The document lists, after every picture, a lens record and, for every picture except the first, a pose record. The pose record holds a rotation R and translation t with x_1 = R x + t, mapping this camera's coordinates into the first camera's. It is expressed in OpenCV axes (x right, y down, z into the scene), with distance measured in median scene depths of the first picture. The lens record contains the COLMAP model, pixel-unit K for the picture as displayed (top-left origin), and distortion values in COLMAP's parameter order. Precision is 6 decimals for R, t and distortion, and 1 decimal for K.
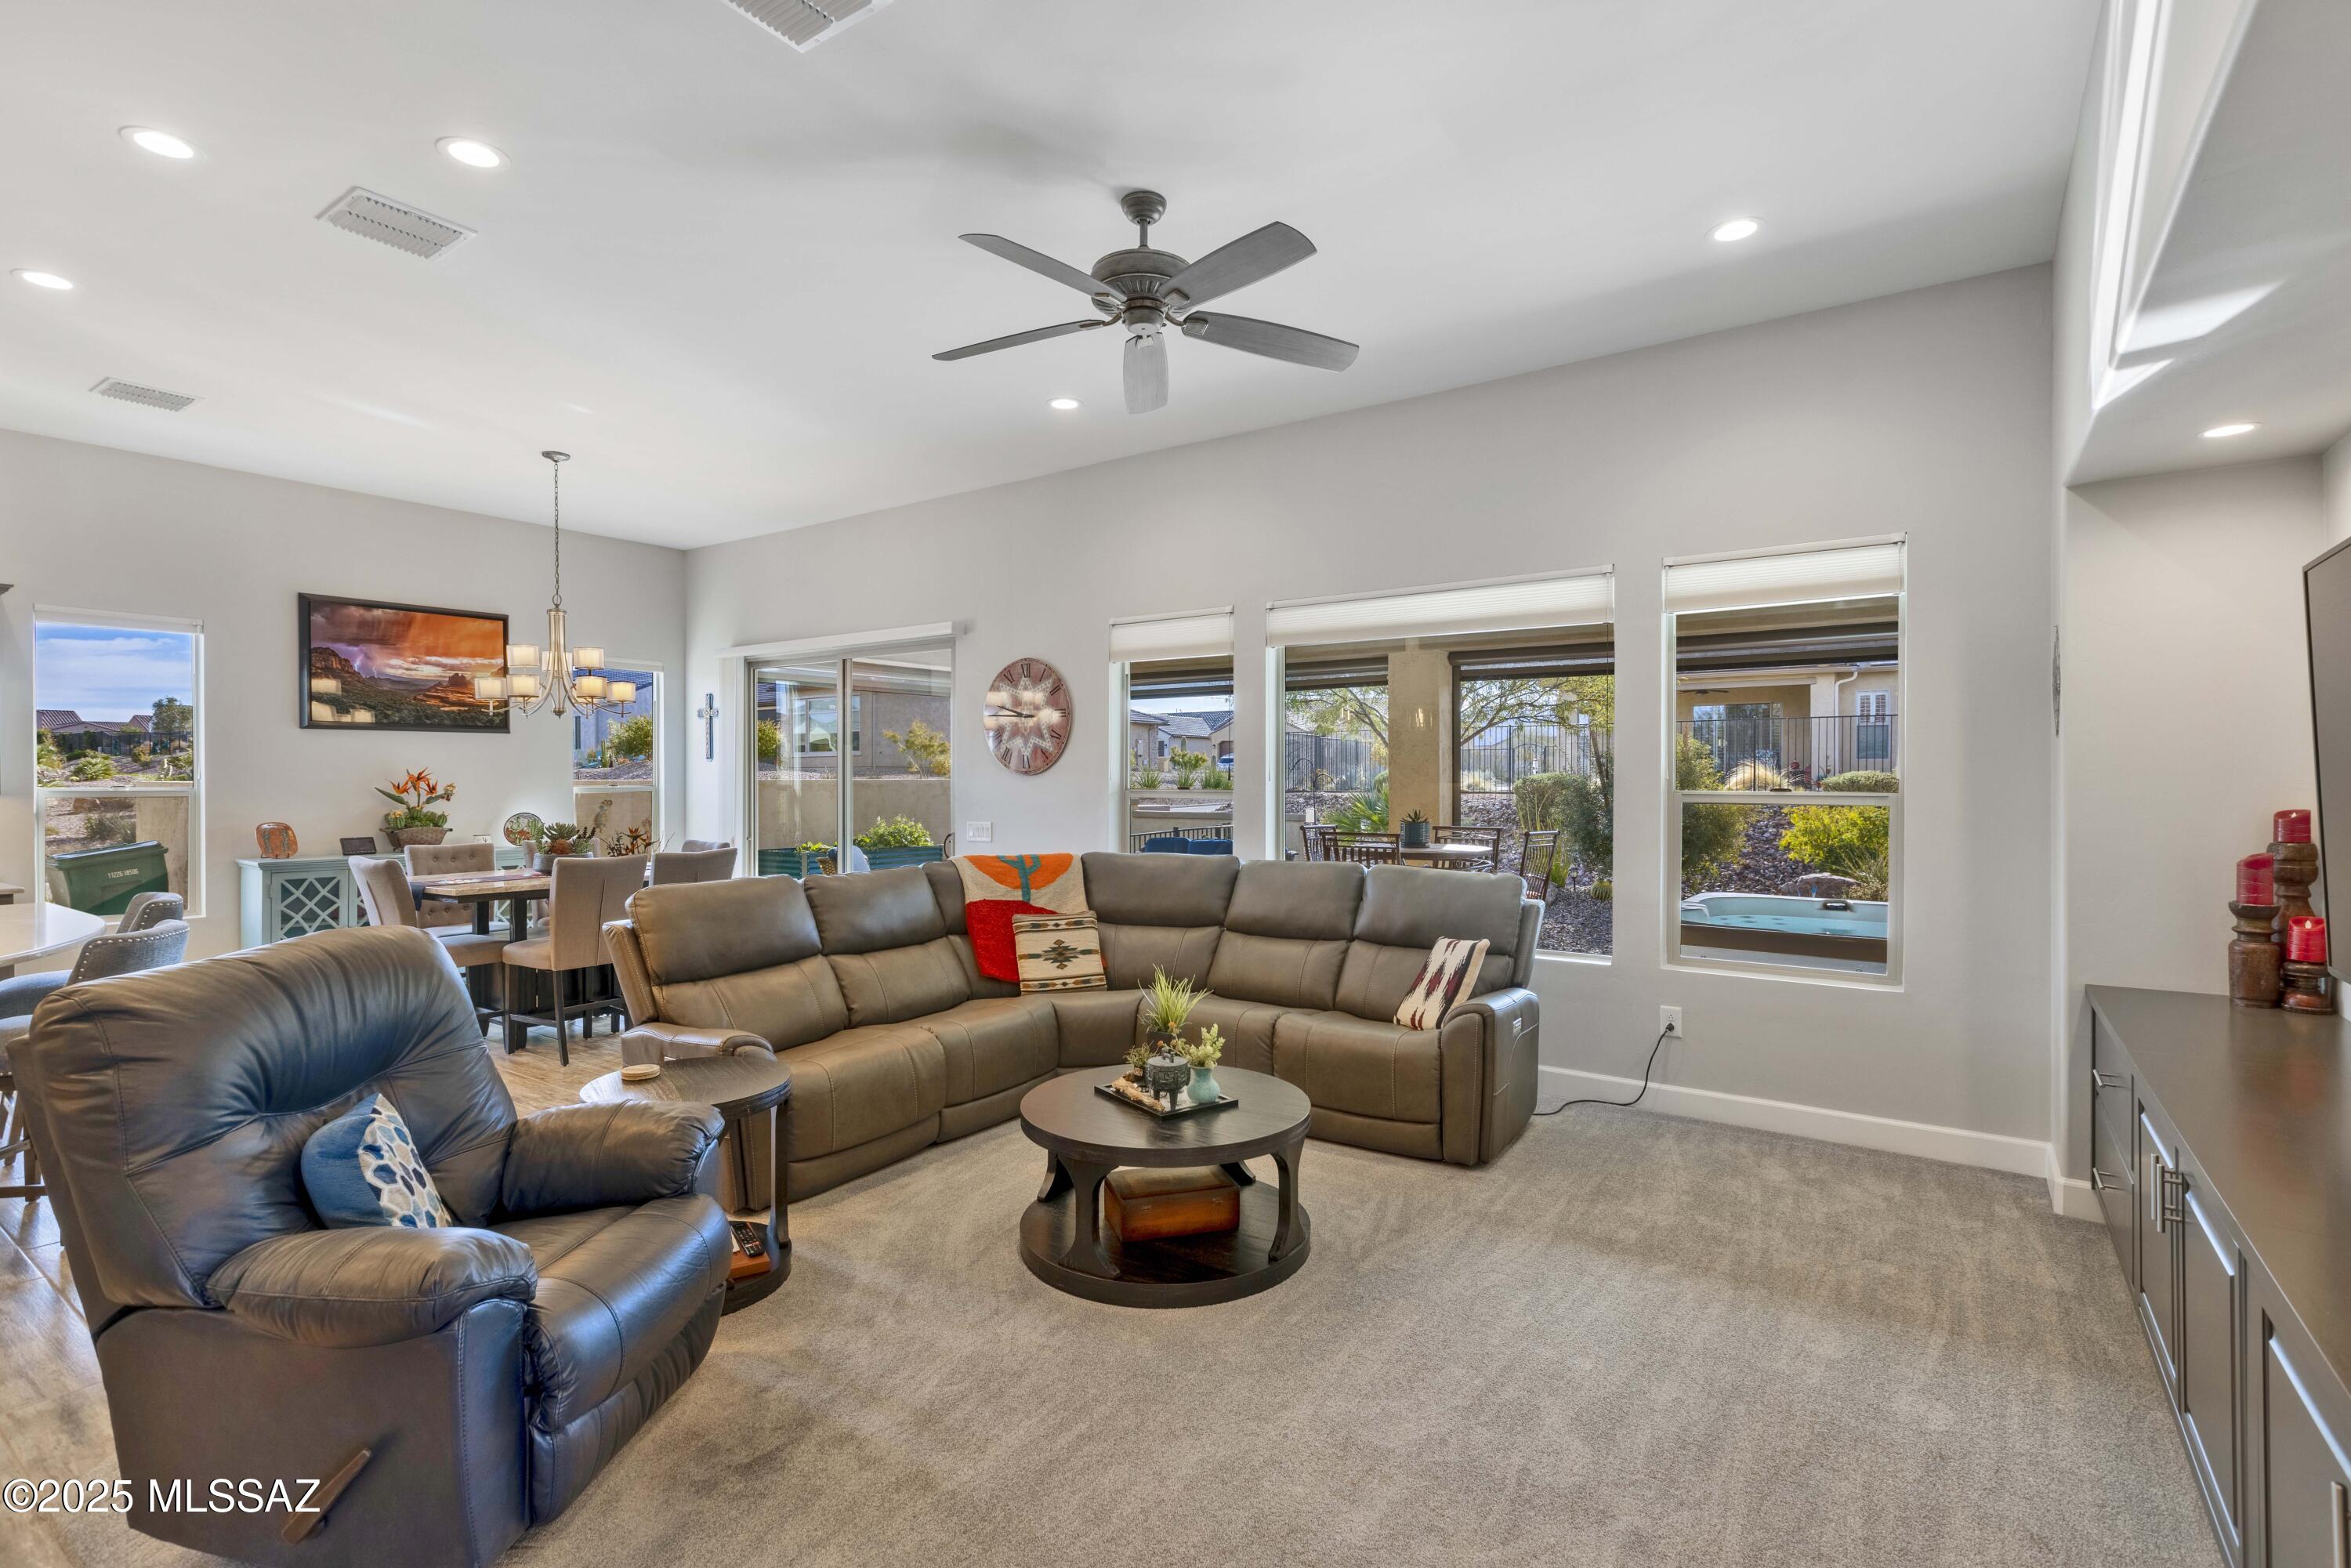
lens RADIAL K [[1135.0, 0, 1170.7], [0, 1135.0, 777.7], [0, 0, 1]] dist [0.004723, -0.000360]
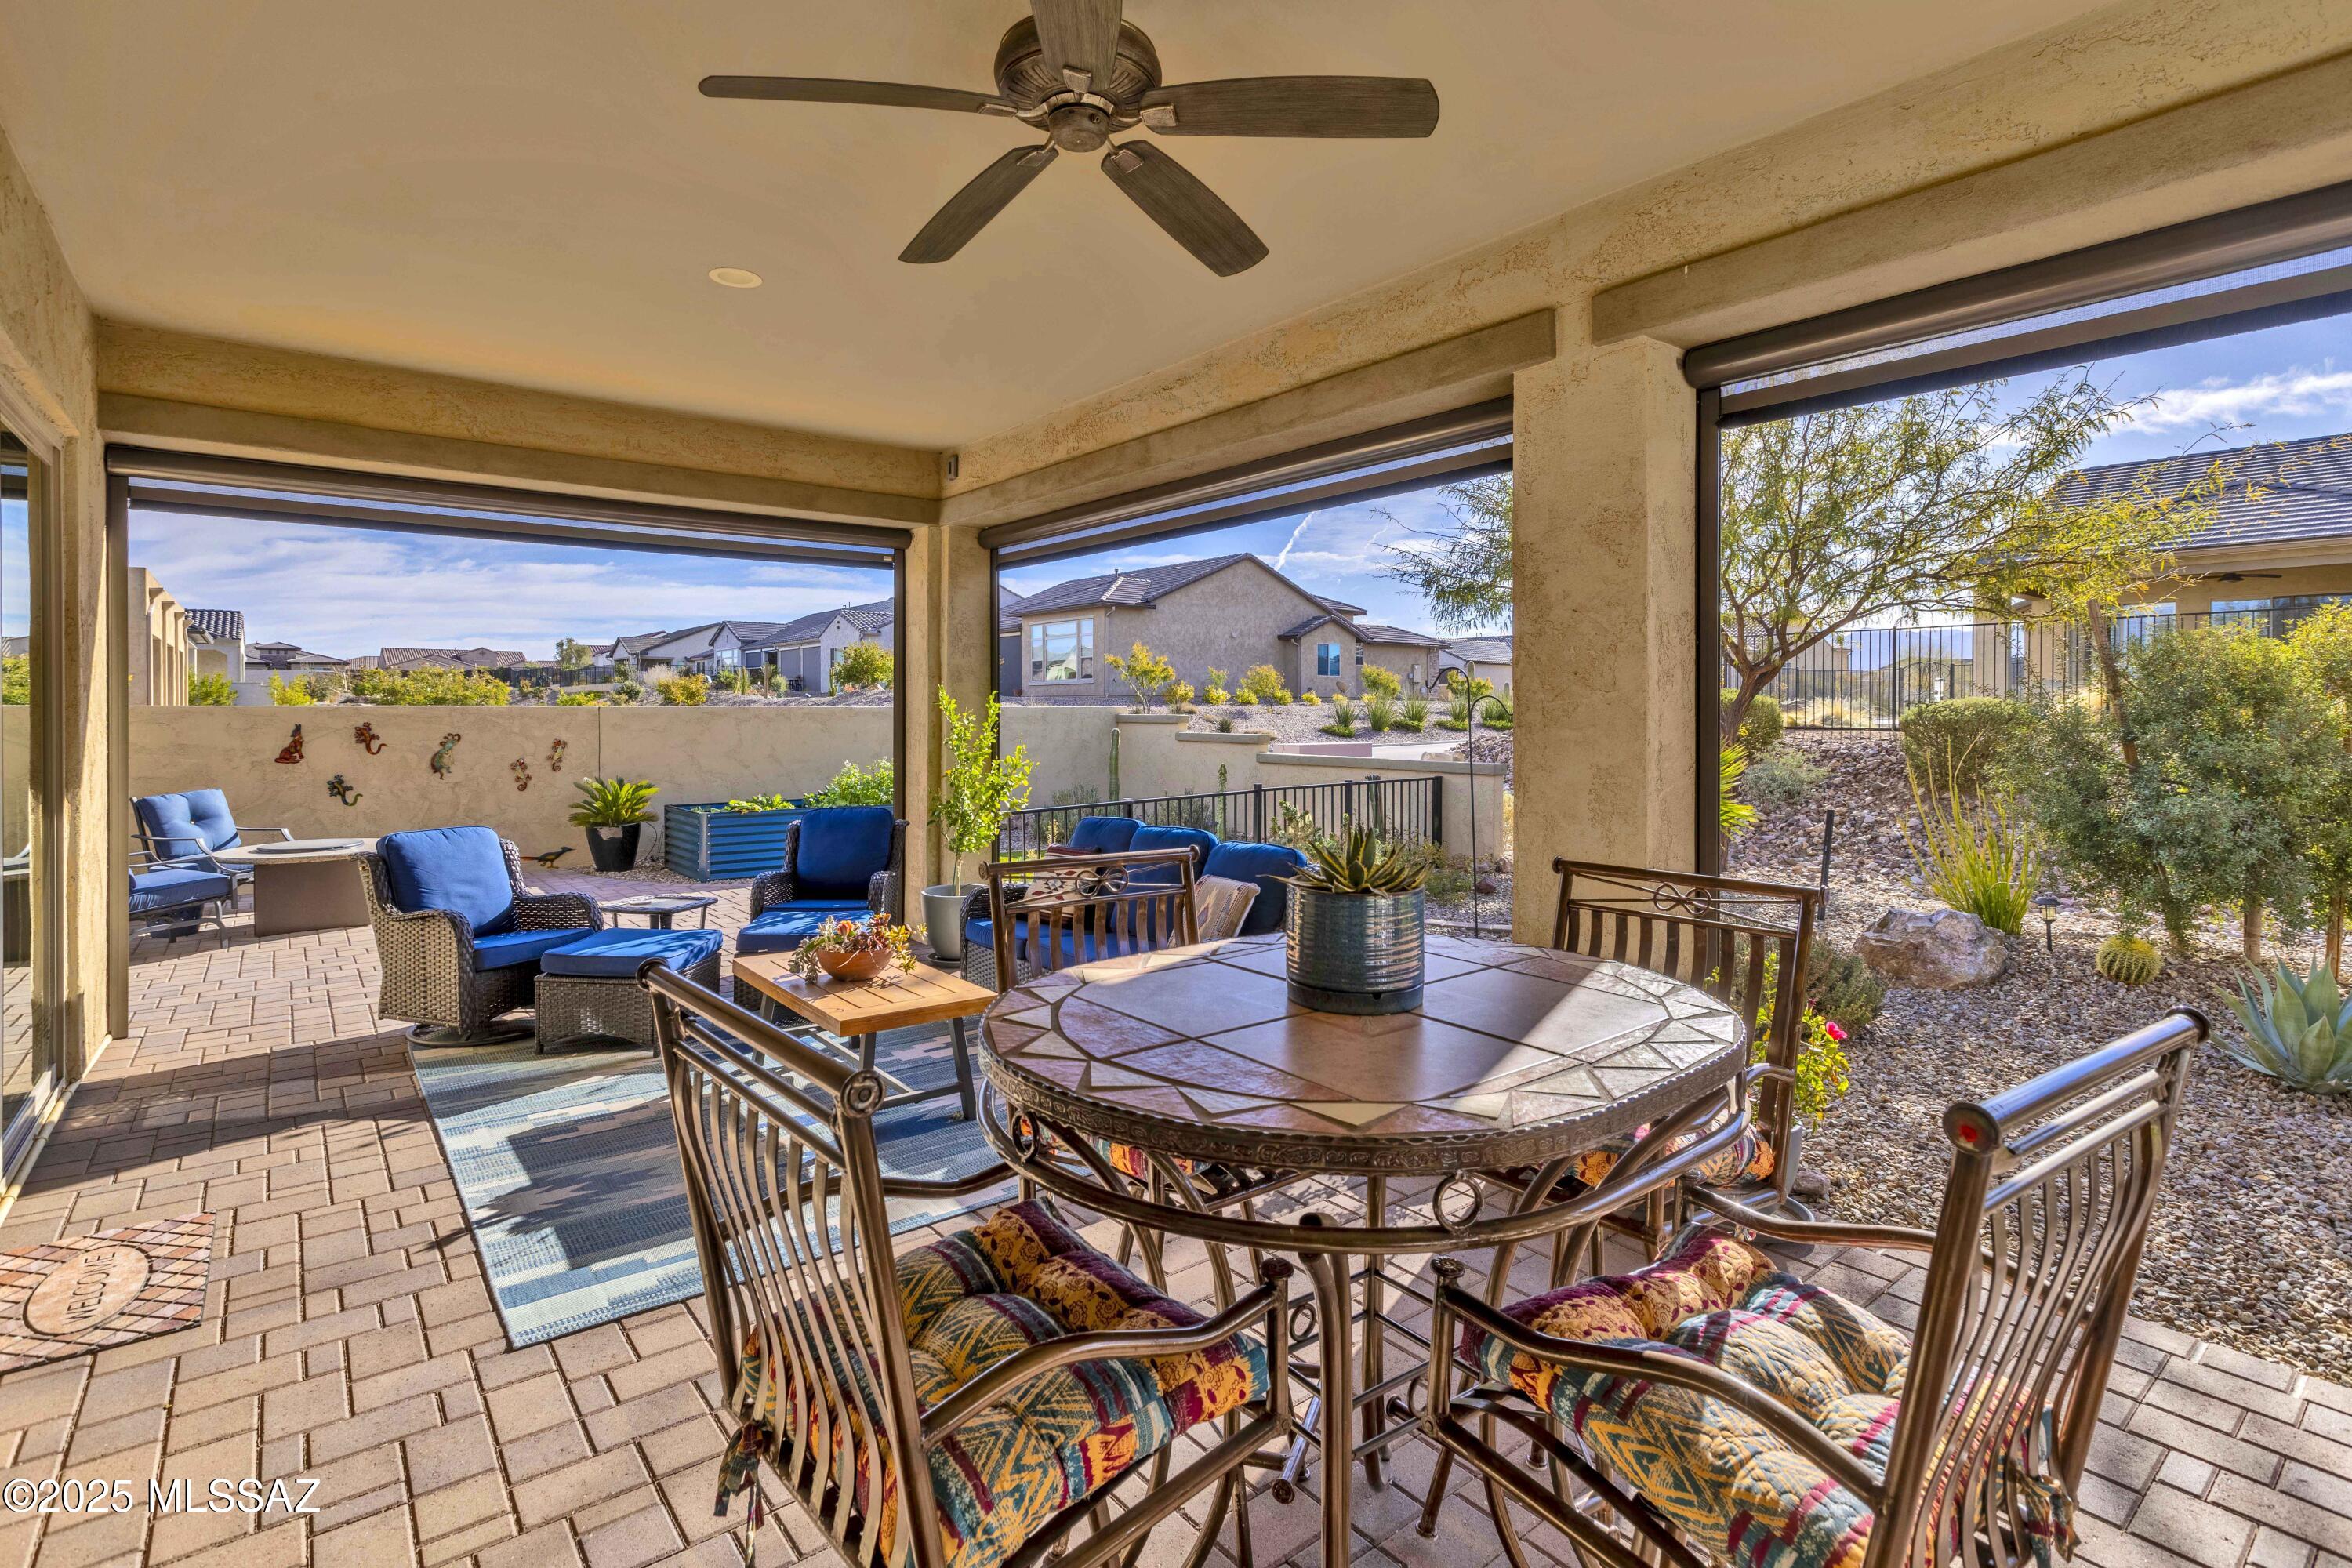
lens RADIAL K [[1135.5, 0, 1162.5], [0, 1135.5, 716.6], [0, 0, 1]] dist [0.004723, -0.000360]
pose [[0.959840, 0.003158, -0.280529, 0.247803], [-0.001361, 0.999977, 0.006601, 0.006604], [0.280544, -0.005954, 0.959823, 0.800625]]
